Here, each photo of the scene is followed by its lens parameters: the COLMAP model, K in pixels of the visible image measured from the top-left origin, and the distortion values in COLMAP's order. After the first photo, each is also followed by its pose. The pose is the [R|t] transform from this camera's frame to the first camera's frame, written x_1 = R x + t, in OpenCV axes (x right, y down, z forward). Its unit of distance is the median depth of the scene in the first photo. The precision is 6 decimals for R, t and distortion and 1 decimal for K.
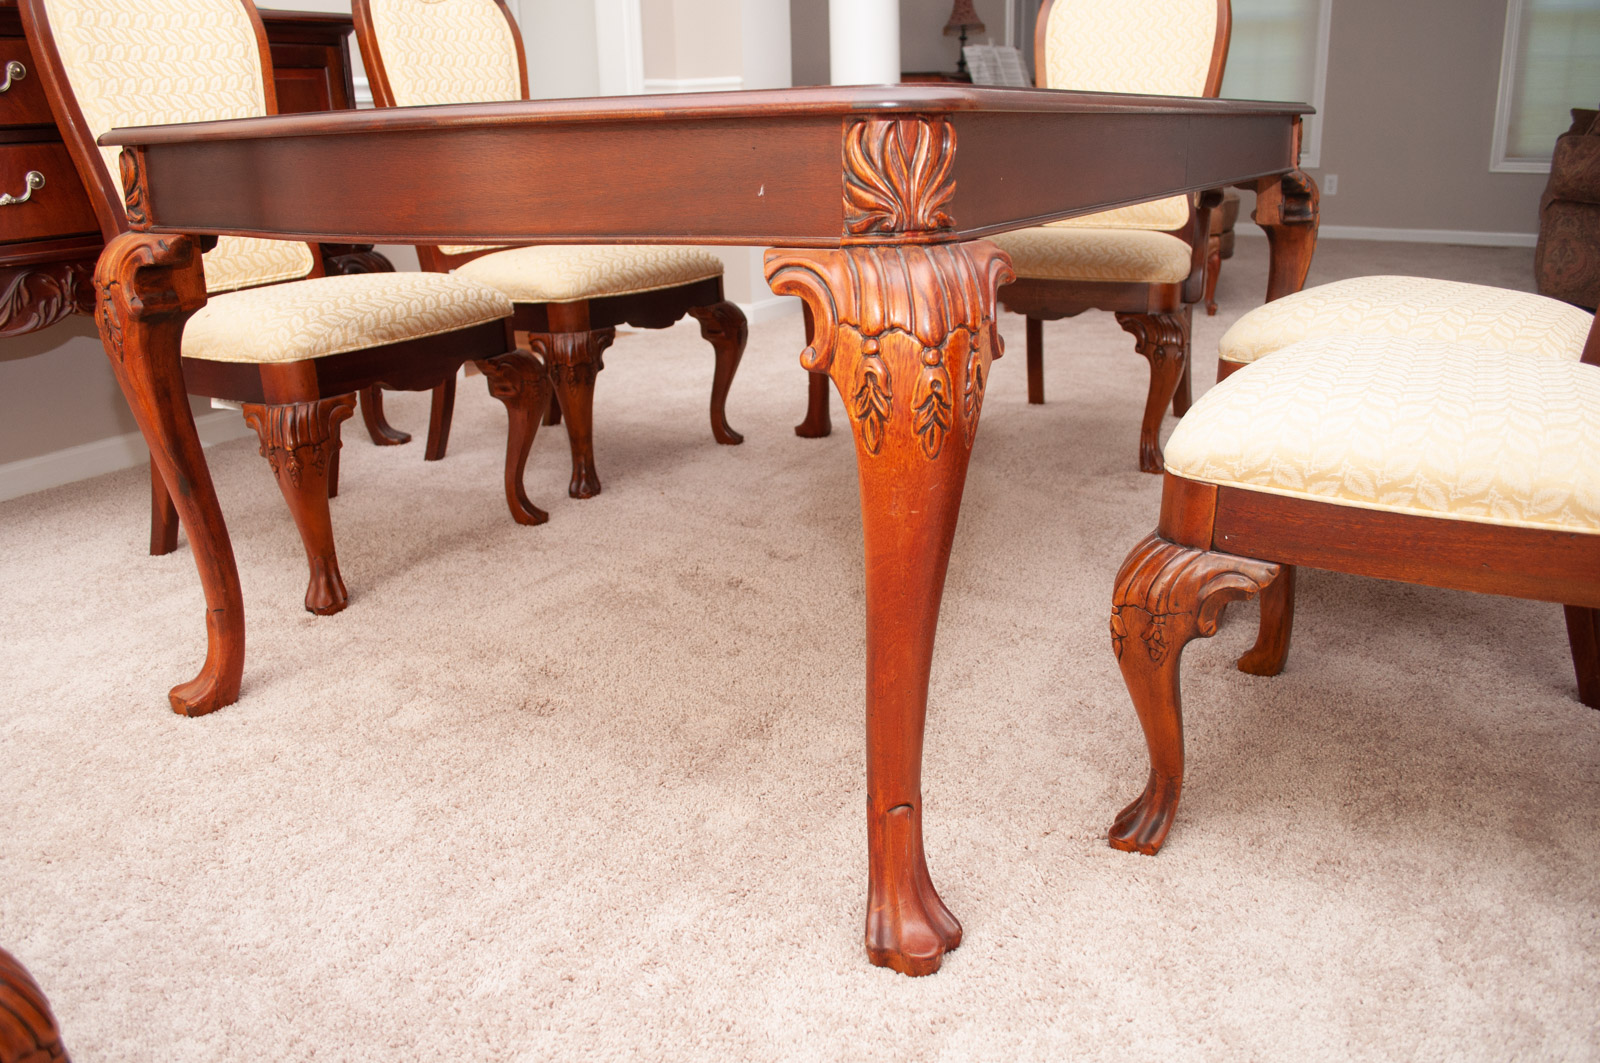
lens RADIAL K [[1263.1, 0, 794.2], [0, 1263.1, 521.2], [0, 0, 1]] dist [-0.074276, -0.001517]
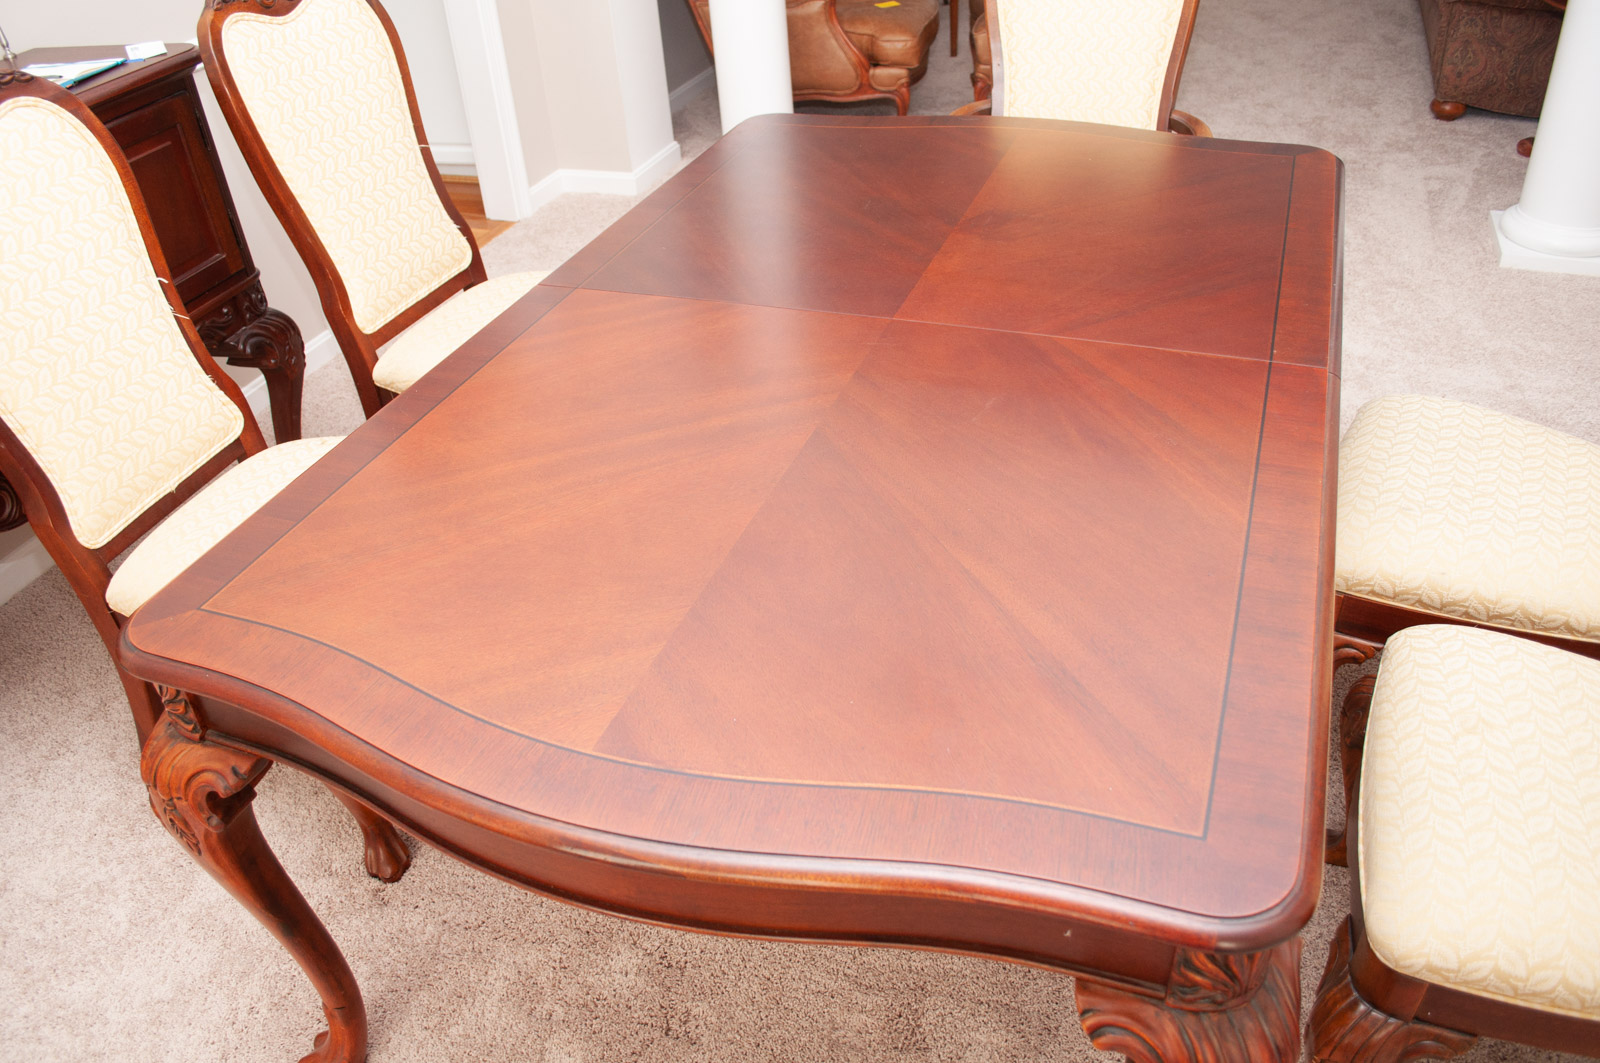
lens RADIAL K [[1263.1, 0, 806.2], [0, 1263.1, 527.6], [0, 0, 1]] dist [-0.074276, -0.001517]
pose [[0.982507, -0.134193, 0.129122, -0.068015], [0.092335, 0.953164, 0.288015, -0.191419], [-0.161724, -0.271054, 0.948881, 0.052583]]
